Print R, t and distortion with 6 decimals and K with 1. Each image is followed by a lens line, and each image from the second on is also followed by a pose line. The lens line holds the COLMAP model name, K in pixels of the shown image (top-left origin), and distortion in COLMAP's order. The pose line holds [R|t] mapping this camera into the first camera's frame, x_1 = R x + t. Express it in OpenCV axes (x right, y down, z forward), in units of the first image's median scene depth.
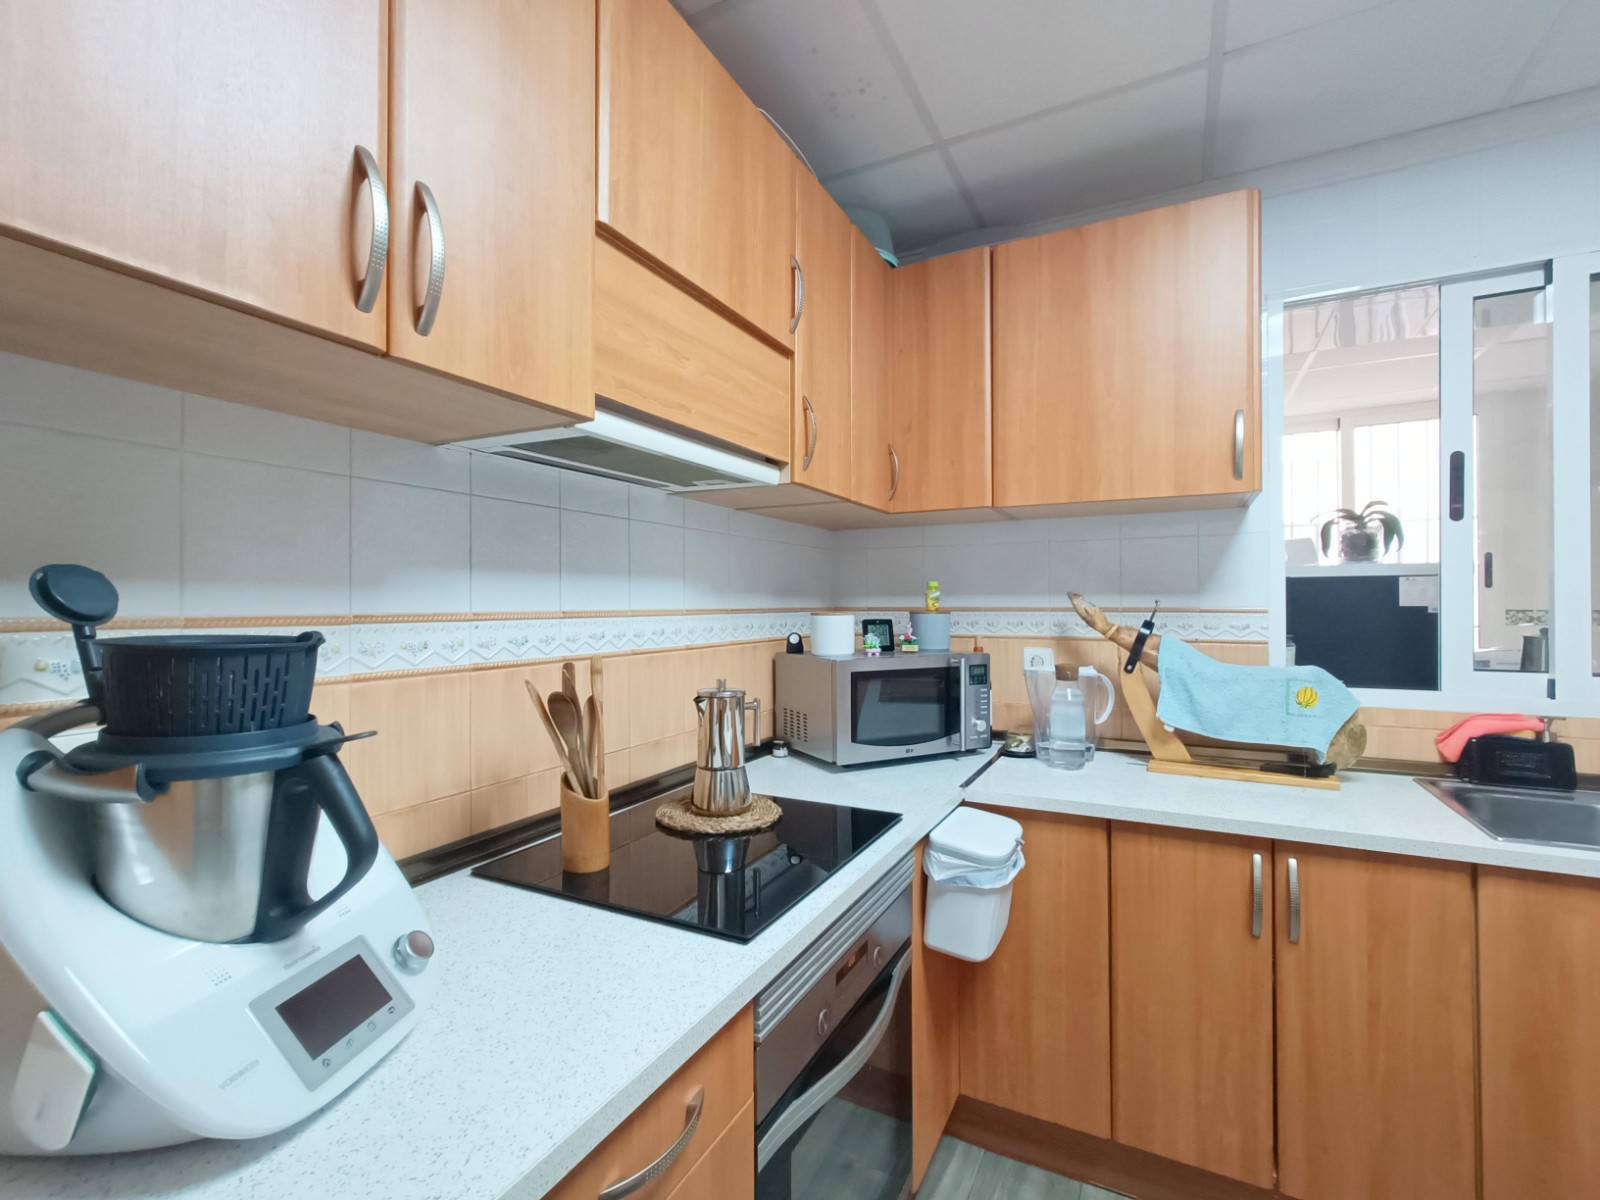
lens RADIAL K [[714.9, 0, 794.0], [0, 714.9, 603.1], [0, 0, 1]] dist [0.004013, -0.001103]
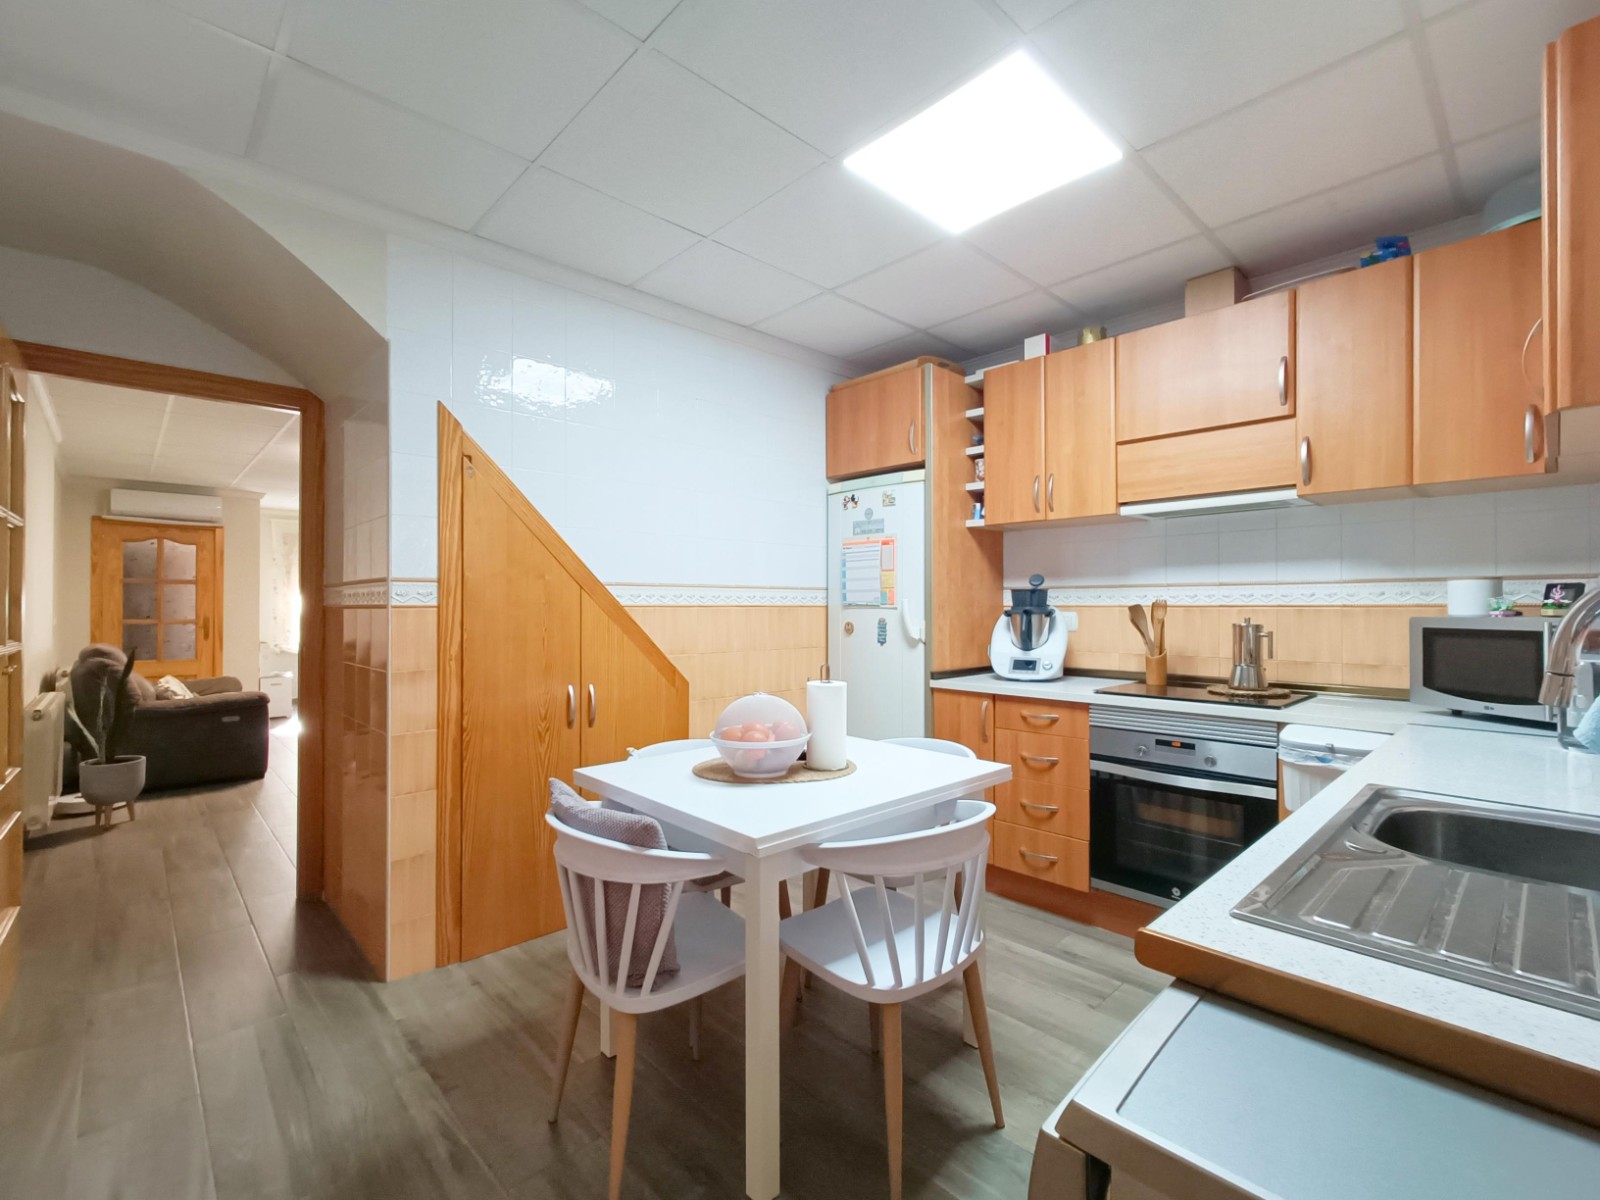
lens RADIAL K [[714.9, 0, 805.0], [0, 714.9, 602.2], [0, 0, 1]] dist [0.004013, -0.001103]
pose [[-0.326385, -0.005527, -0.945221, 1.793558], [-0.000044, 0.999983, -0.005832, 0.071772], [0.945237, -0.001862, -0.326380, 0.489479]]
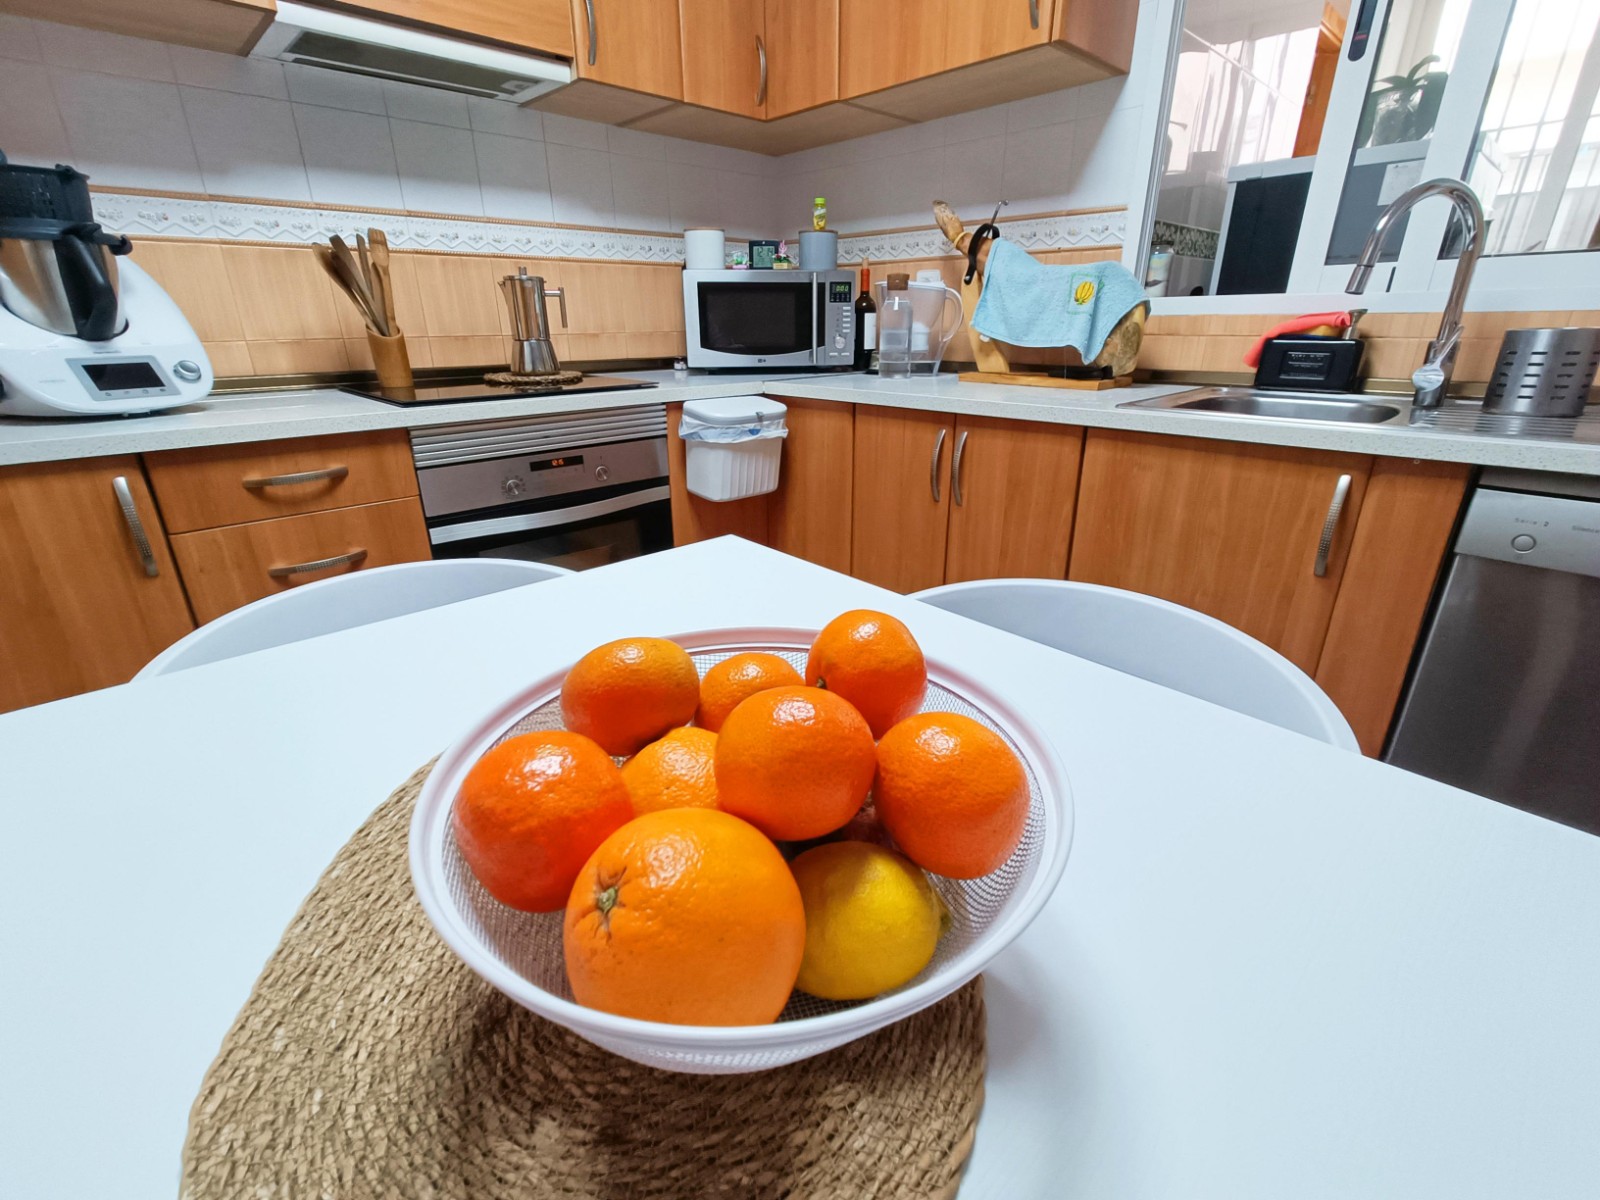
lens RADIAL K [[714.9, 0, 797.2], [0, 714.9, 593.5], [0, 0, 1]] dist [0.004013, -0.001103]
pose [[0.946076, 0.116002, -0.302463, 0.734688], [0.001664, 0.931934, 0.362623, 0.169757], [0.323941, -0.343572, 0.881488, -0.138445]]
